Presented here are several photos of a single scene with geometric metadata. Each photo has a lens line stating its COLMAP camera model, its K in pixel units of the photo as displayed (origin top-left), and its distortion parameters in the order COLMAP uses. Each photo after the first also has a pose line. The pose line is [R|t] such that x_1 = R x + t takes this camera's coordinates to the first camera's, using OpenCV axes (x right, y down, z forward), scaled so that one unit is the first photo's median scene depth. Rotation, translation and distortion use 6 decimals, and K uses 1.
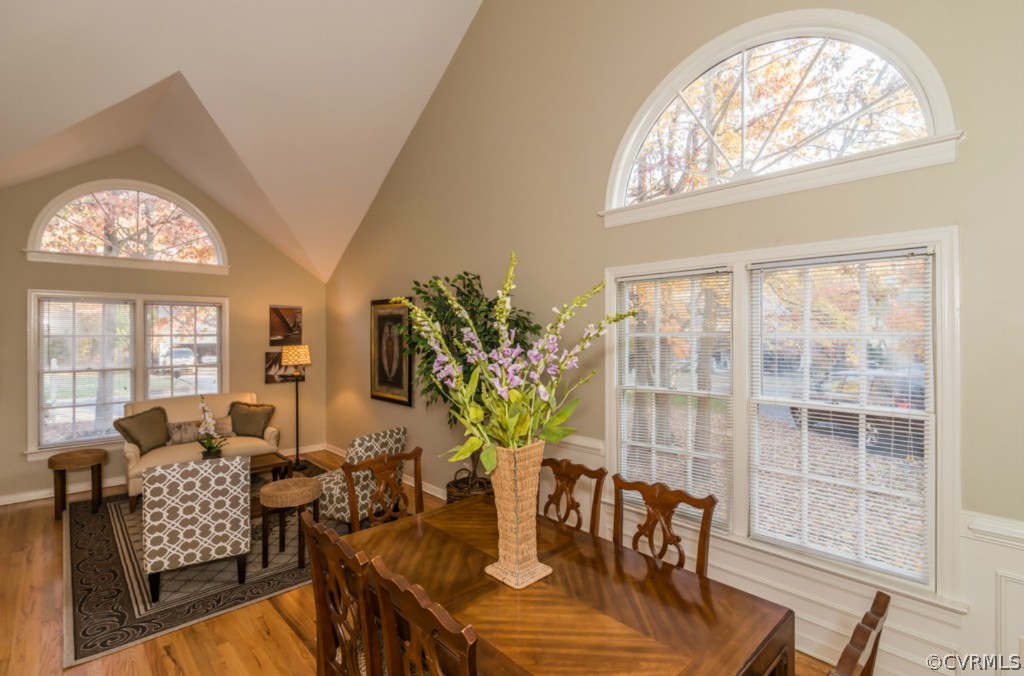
lens RADIAL K [[495.4, 0, 481.6], [0, 495.4, 319.8], [0, 0, 1]] dist [0.023534, -0.001241]
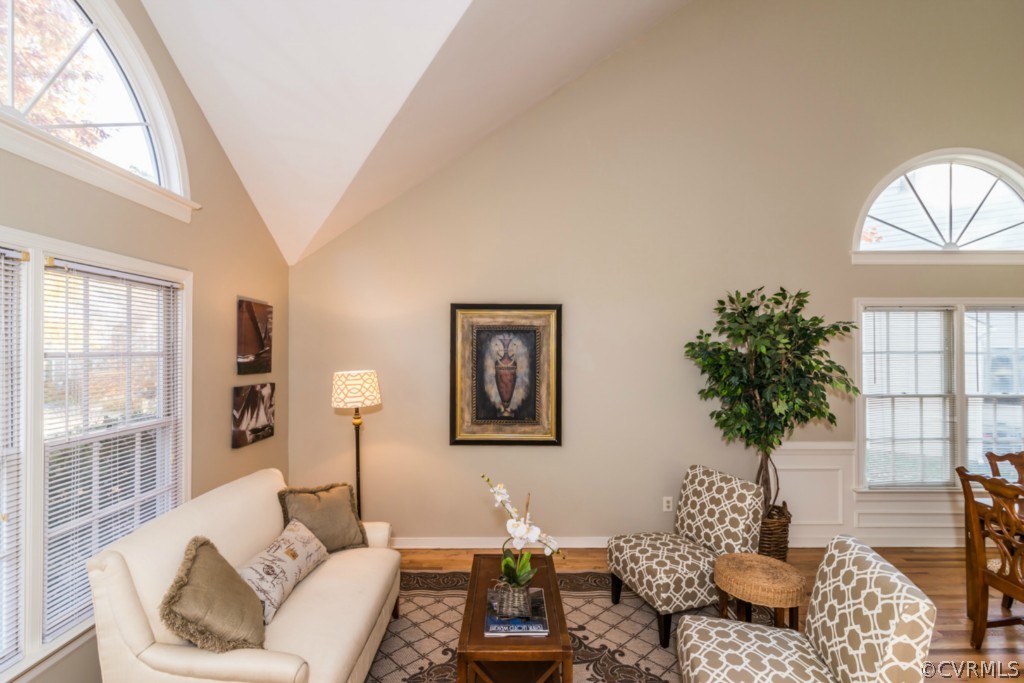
lens RADIAL K [[472.9, 0, 512.6], [0, 472.9, 347.4], [0, 0, 1]] dist [0.002498, 0.001435]
pose [[0.650905, 0.005575, 0.759139, -0.666525], [-0.021896, 0.999695, 0.011432, 0.013363], [-0.758843, -0.024063, 0.650828, 0.508546]]
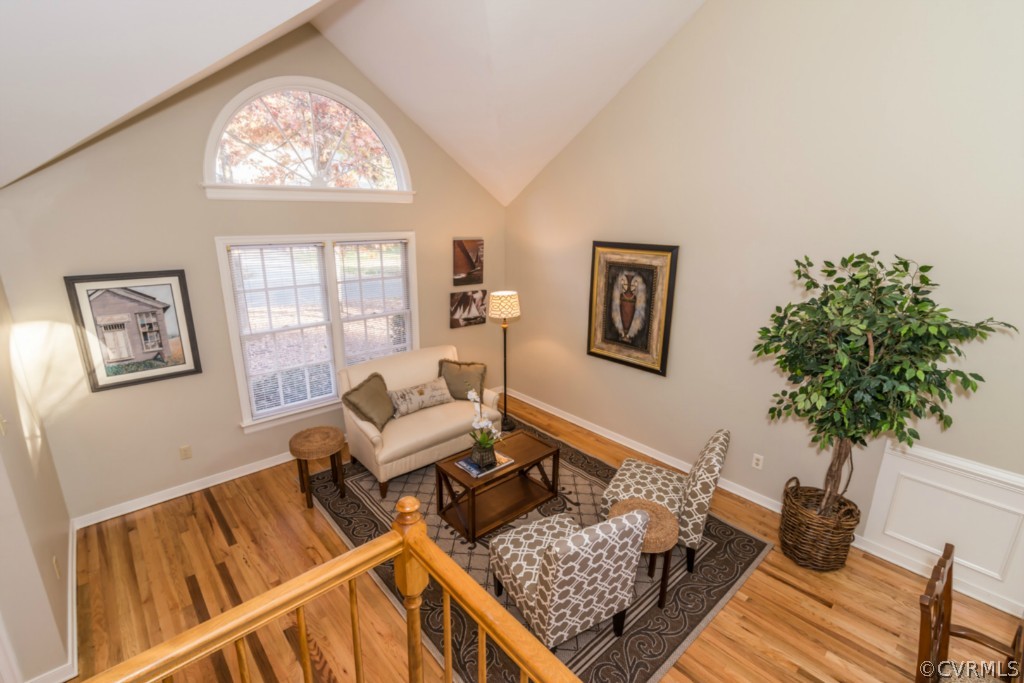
lens RADIAL K [[472.9, 0, 500.5], [0, 472.9, 339.9], [0, 0, 1]] dist [0.002498, 0.001435]
pose [[0.999775, 0.011112, 0.018047, -0.390470], [-0.015867, 0.956951, 0.289814, -0.105355], [-0.014050, -0.290036, 0.956913, 0.206207]]
